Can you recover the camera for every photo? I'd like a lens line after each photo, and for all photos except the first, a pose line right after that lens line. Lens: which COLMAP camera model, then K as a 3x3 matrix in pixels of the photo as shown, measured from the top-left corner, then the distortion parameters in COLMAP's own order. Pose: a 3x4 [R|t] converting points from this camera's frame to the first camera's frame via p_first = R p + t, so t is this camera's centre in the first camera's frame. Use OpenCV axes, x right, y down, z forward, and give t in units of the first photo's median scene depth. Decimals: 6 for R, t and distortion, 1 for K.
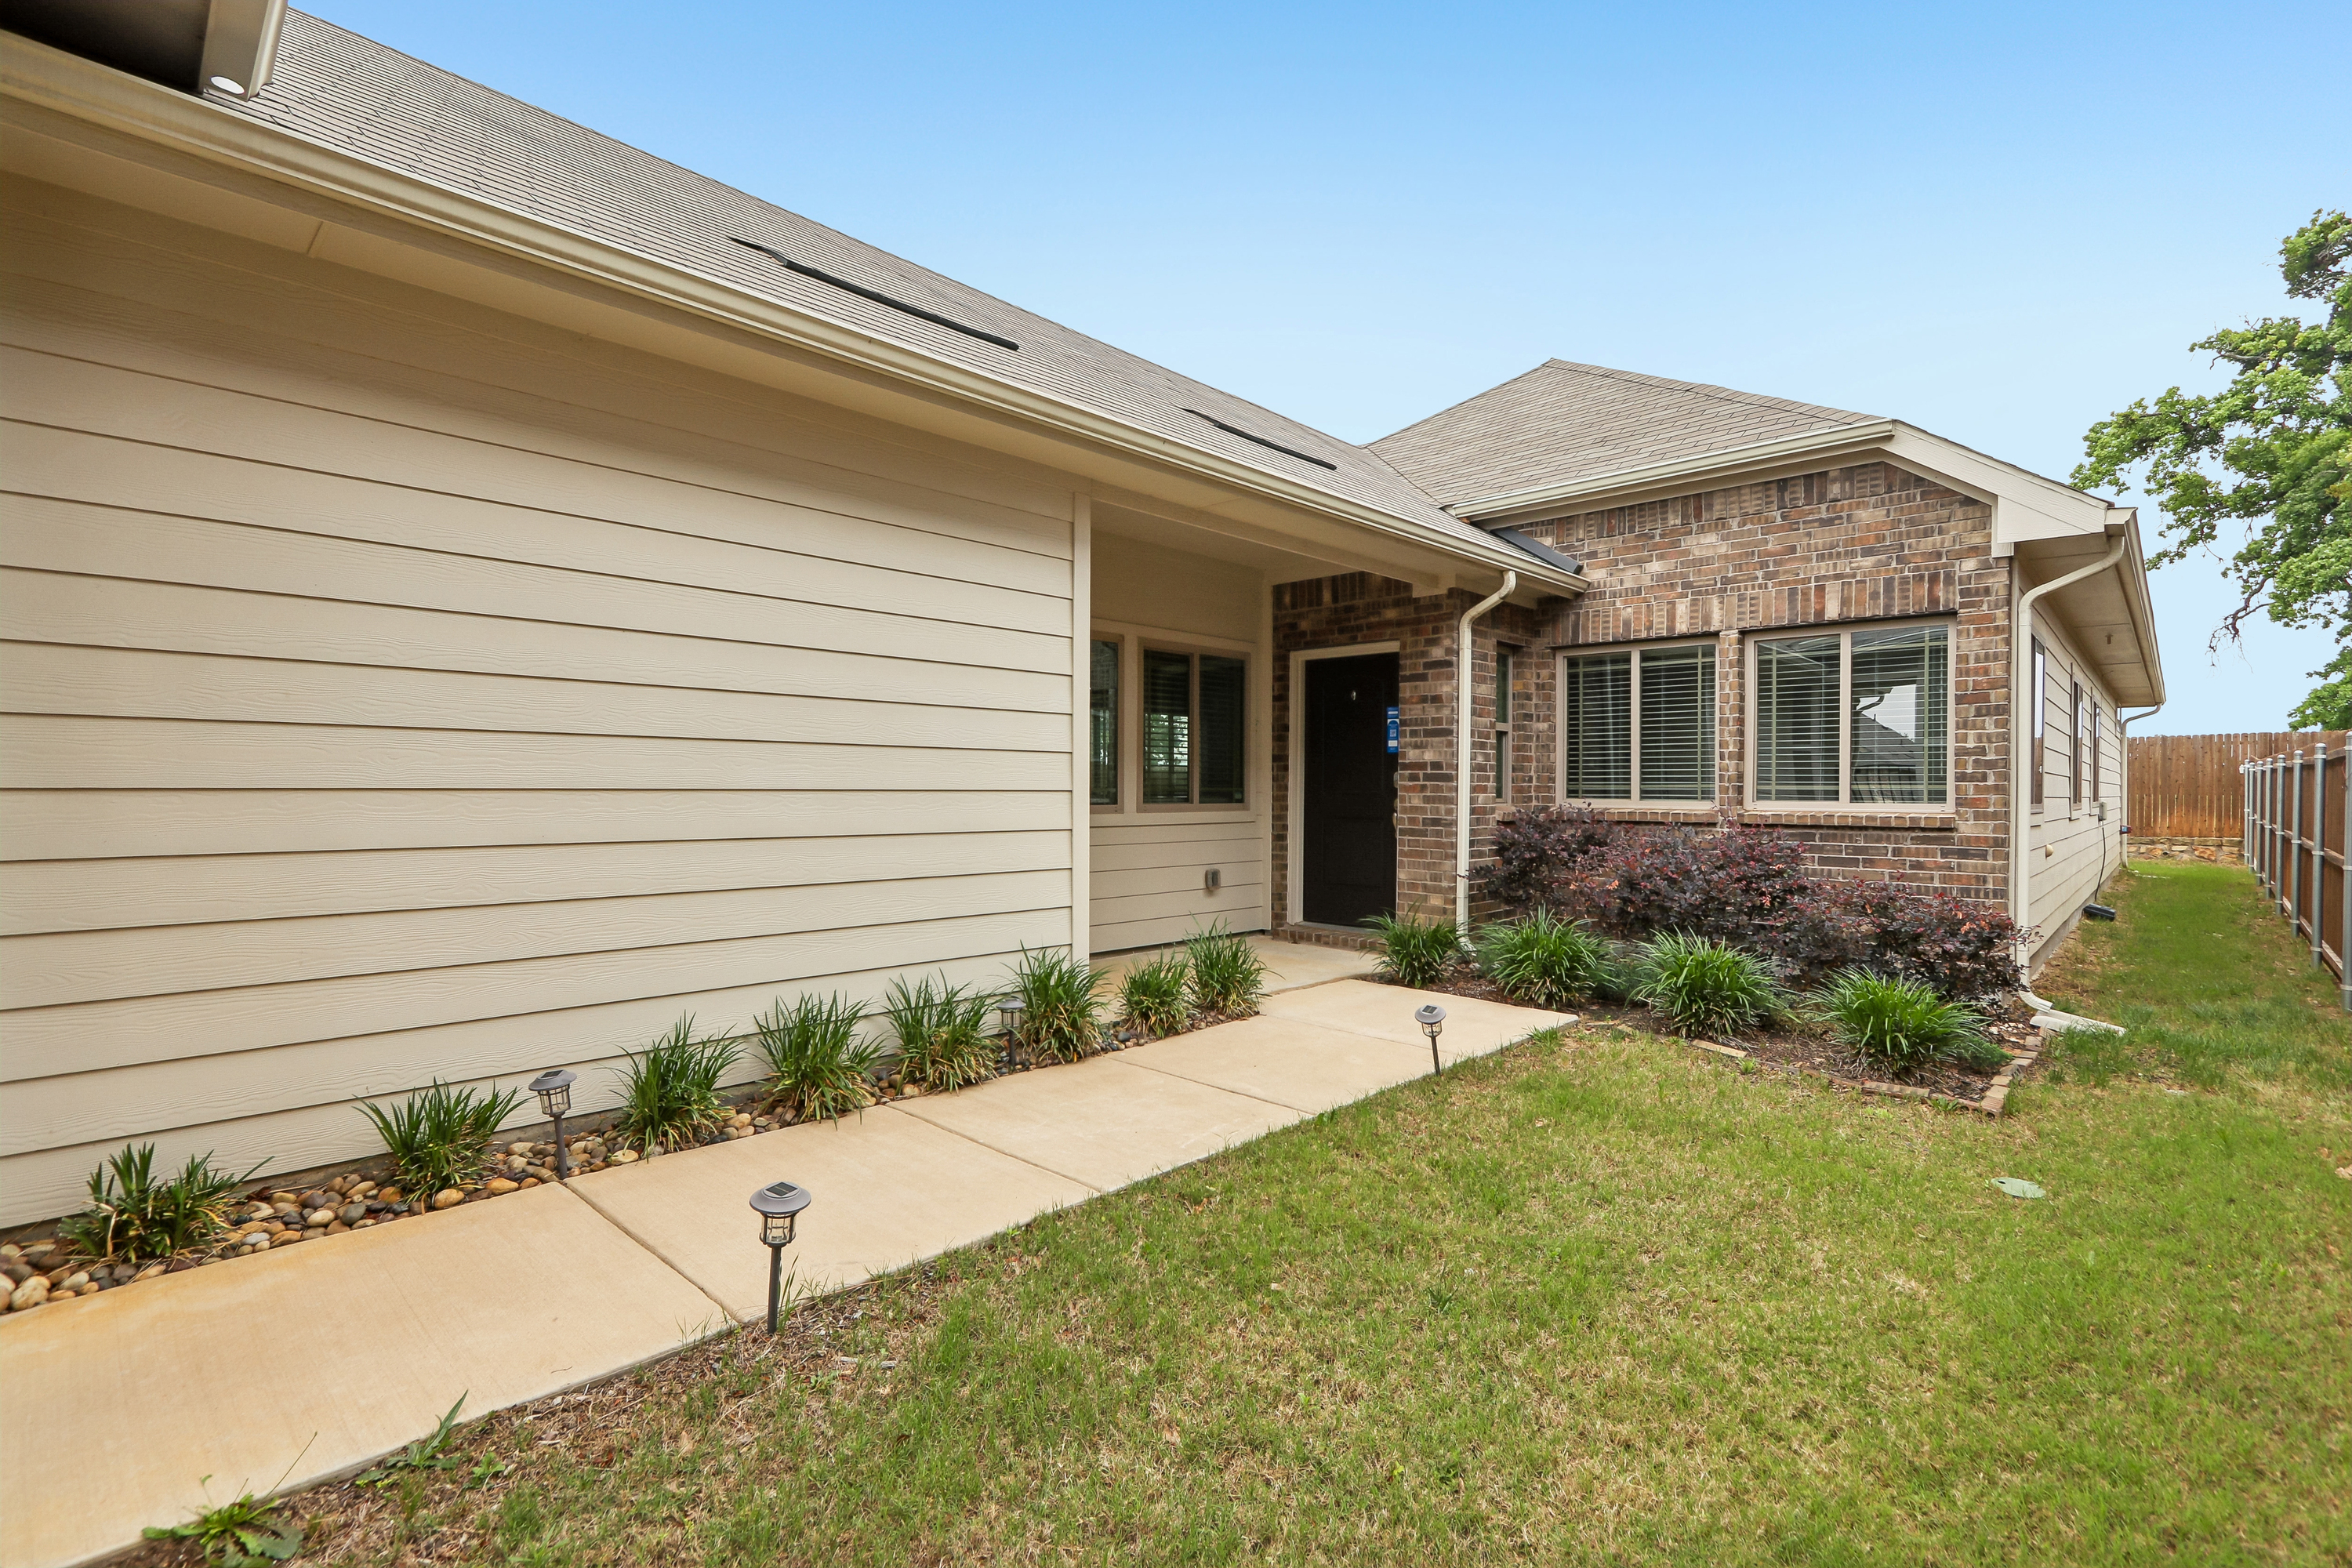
lens RADIAL K [[1065.9, 0, 1192.2], [0, 1065.9, 794.3], [0, 0, 1]] dist [-0.000428, -0.000213]
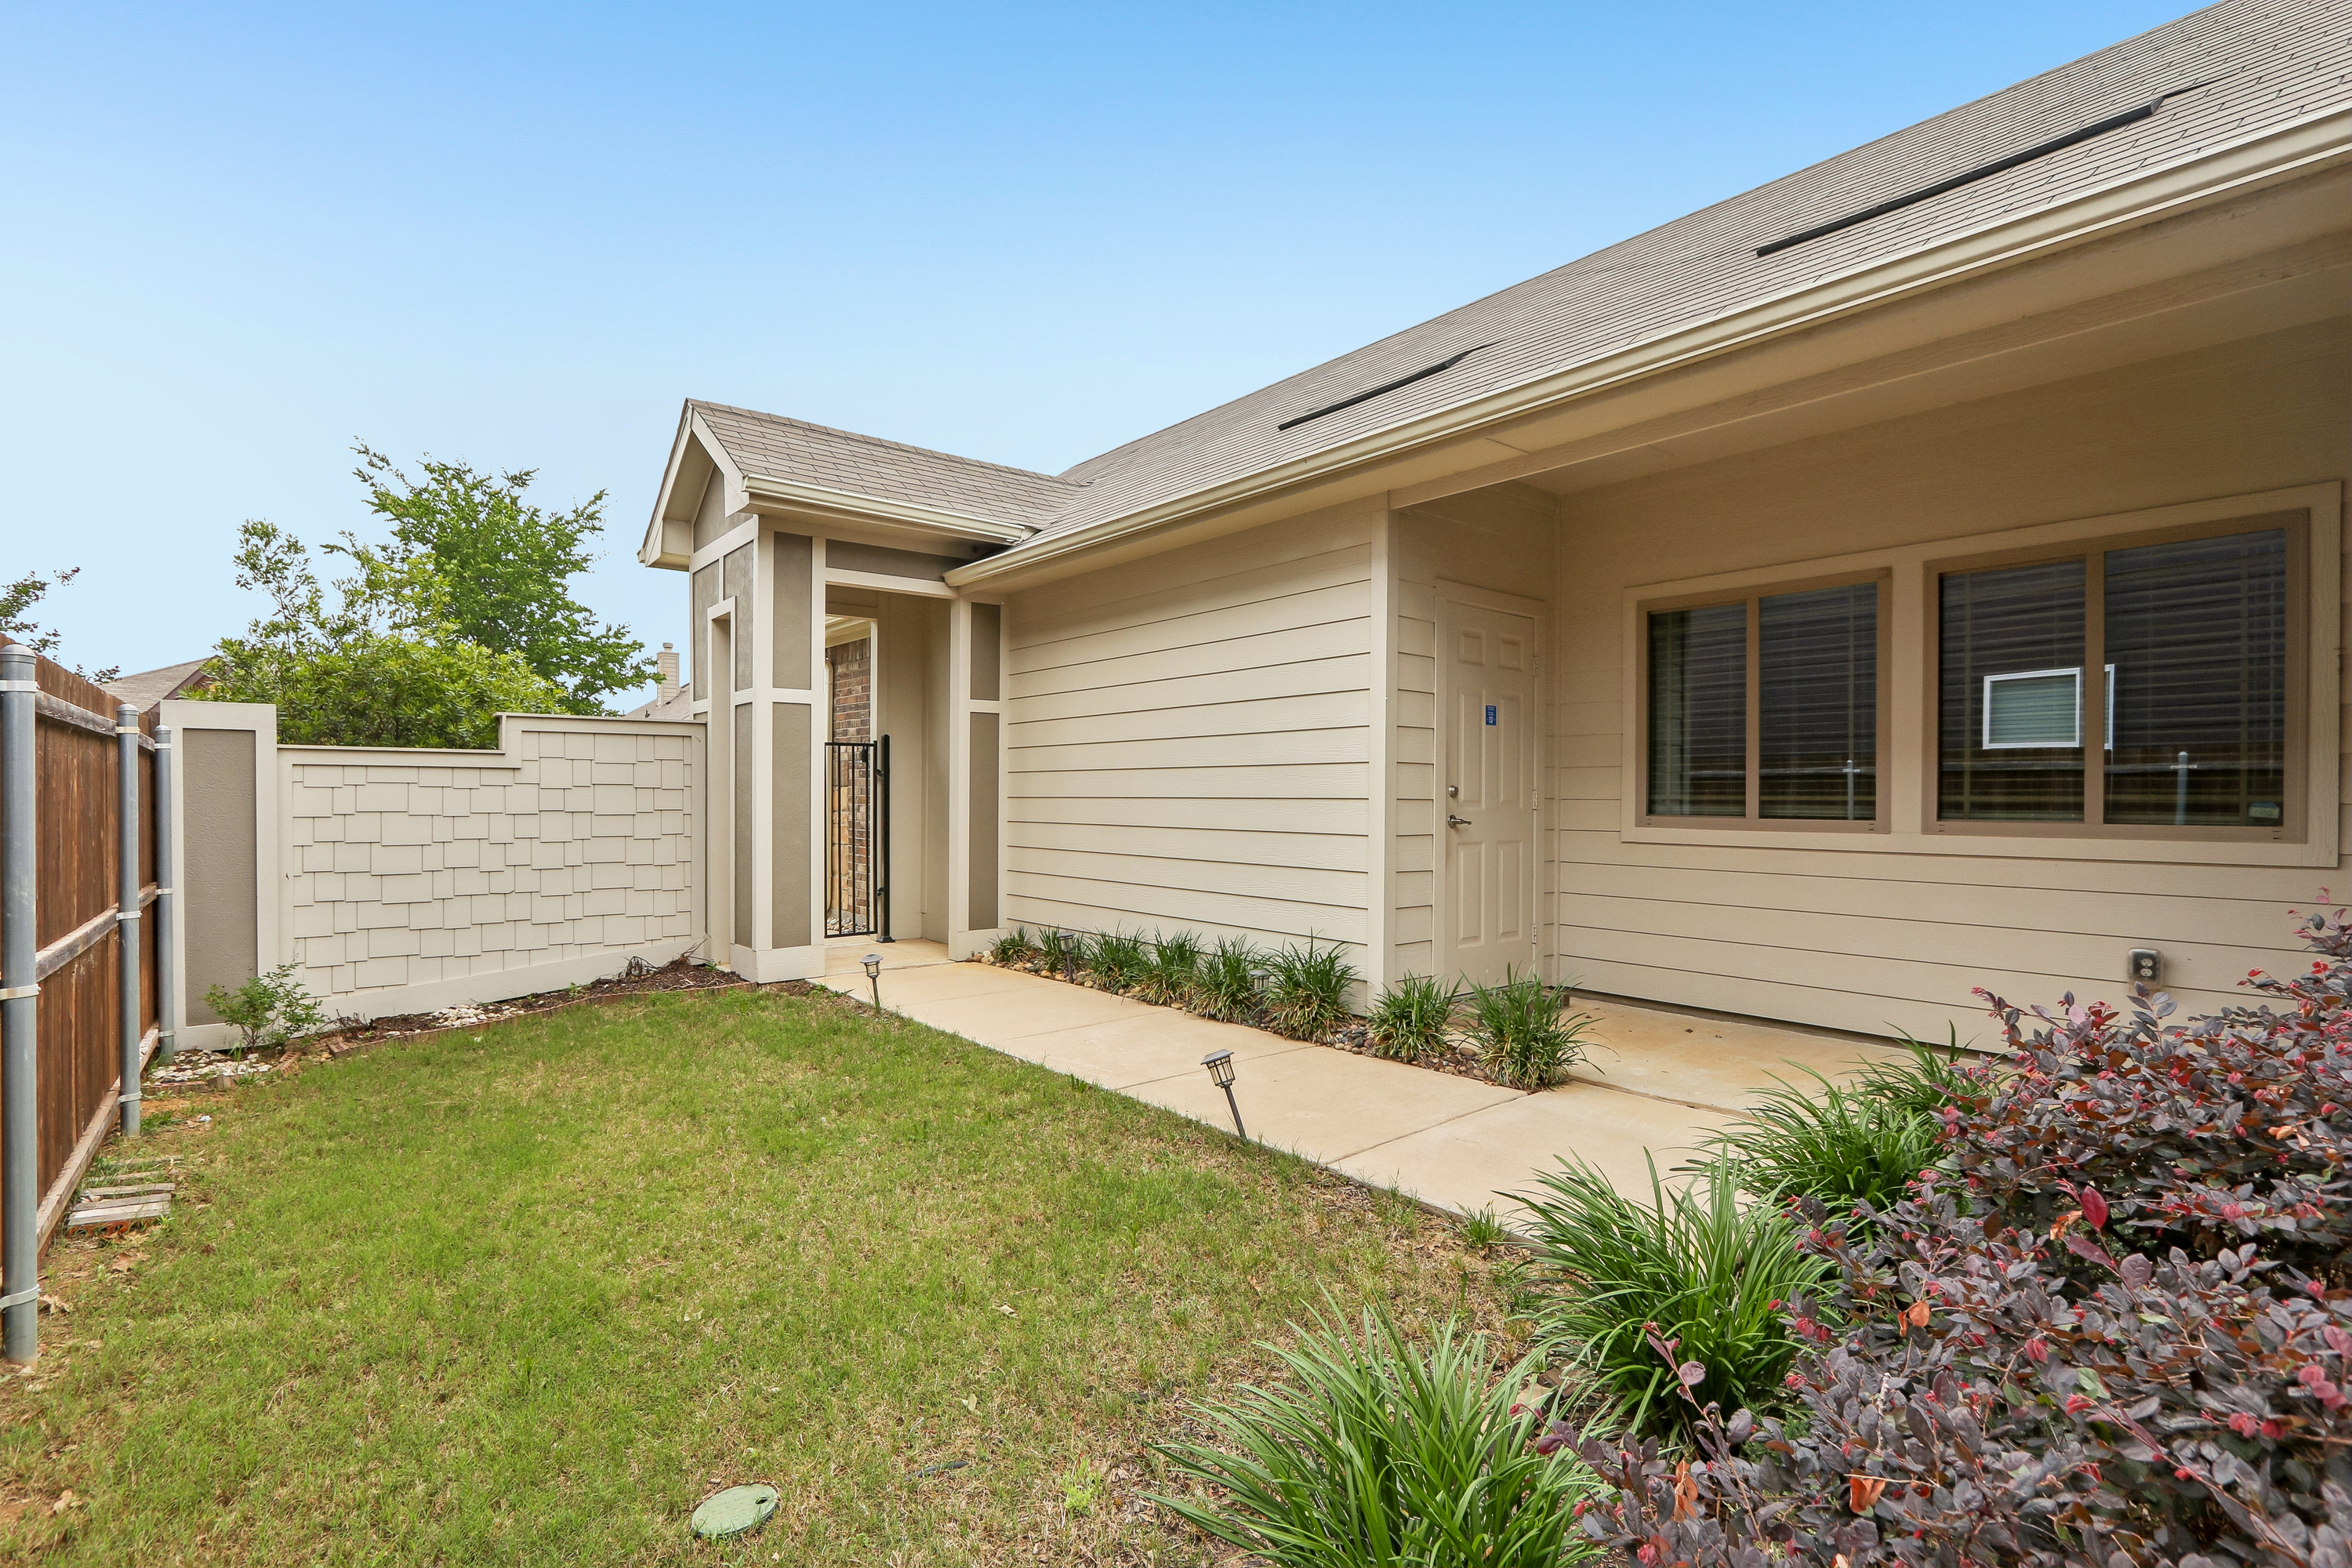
lens RADIAL K [[1065.9, 0, 1192.2], [0, 1065.9, 794.3], [0, 0, 1]] dist [-0.000428, -0.000213]
pose [[-0.100873, -0.002555, -0.994896, 0.629242], [-0.007557, 0.999970, -0.001802, -0.002057], [0.994871, 0.007336, -0.100890, 0.623396]]
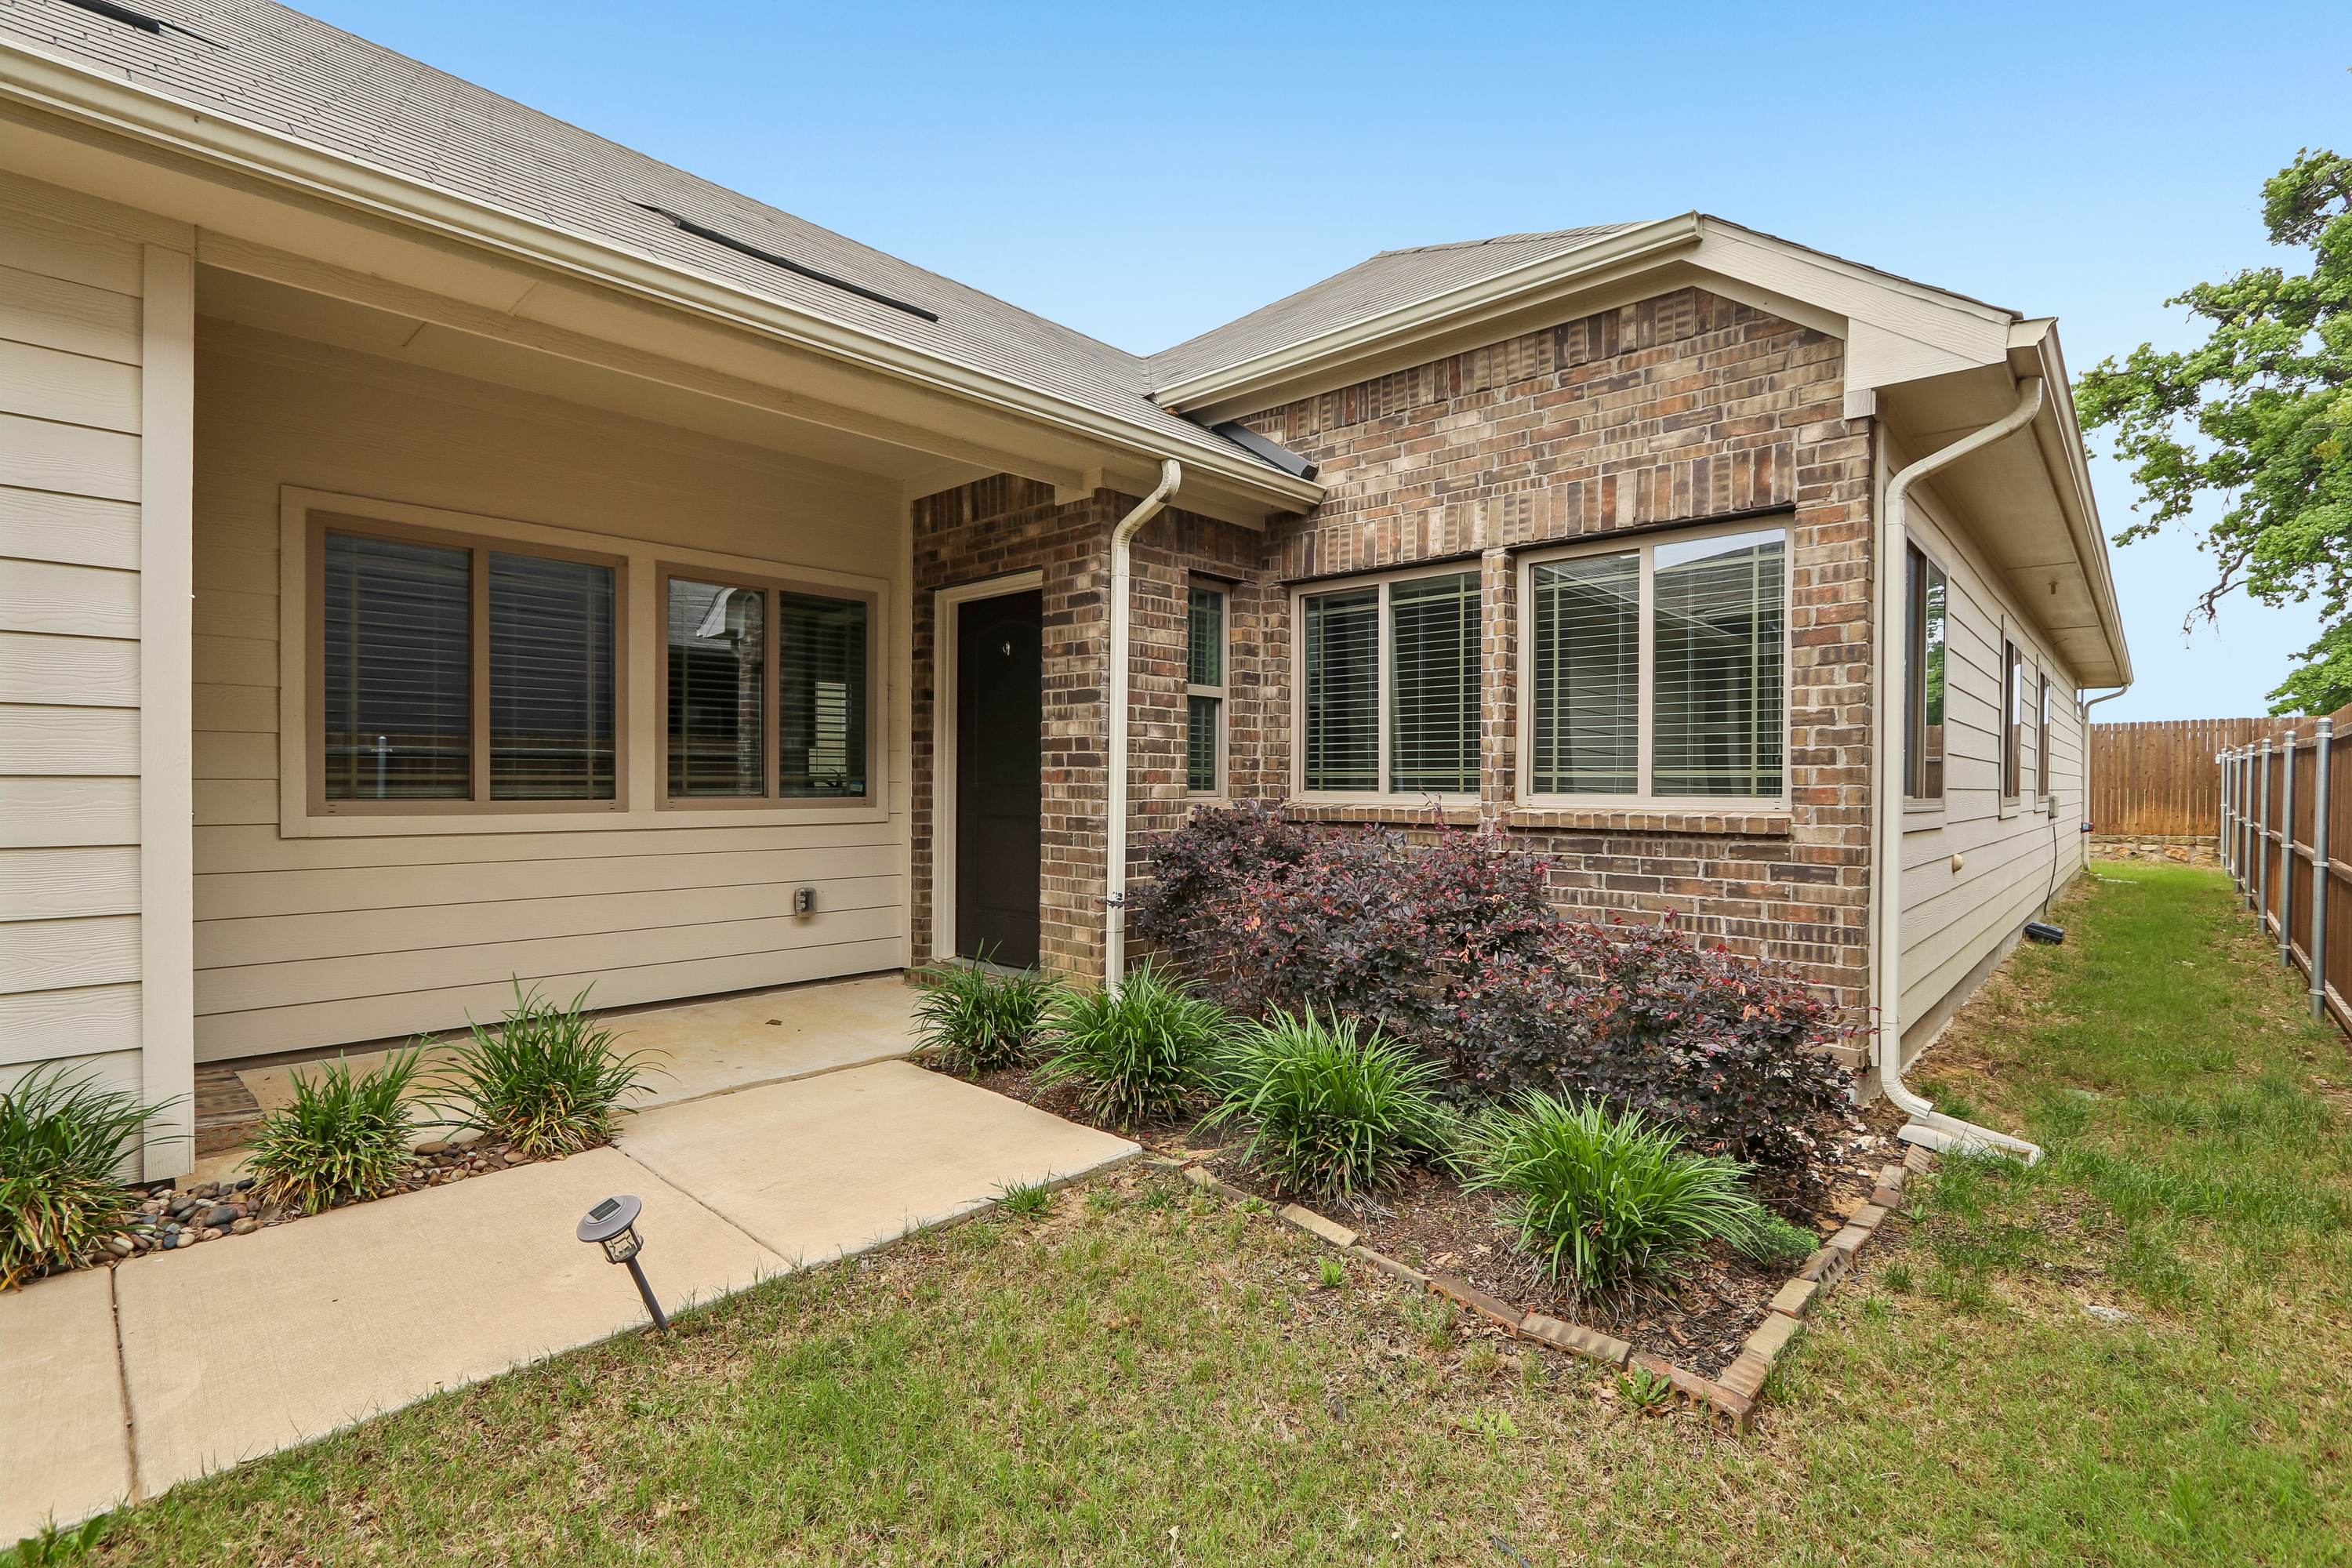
lens RADIAL K [[1058.9, 0, 1188.6], [0, 1058.9, 793.9], [0, 0, 1]] dist [-0.005776, 0.000692]
pose [[0.999988, 0.000129, 0.004934, 0.293868], [-0.000155, 0.999986, 0.005282, 0.002539], [-0.004933, -0.005283, 0.999974, 0.301186]]
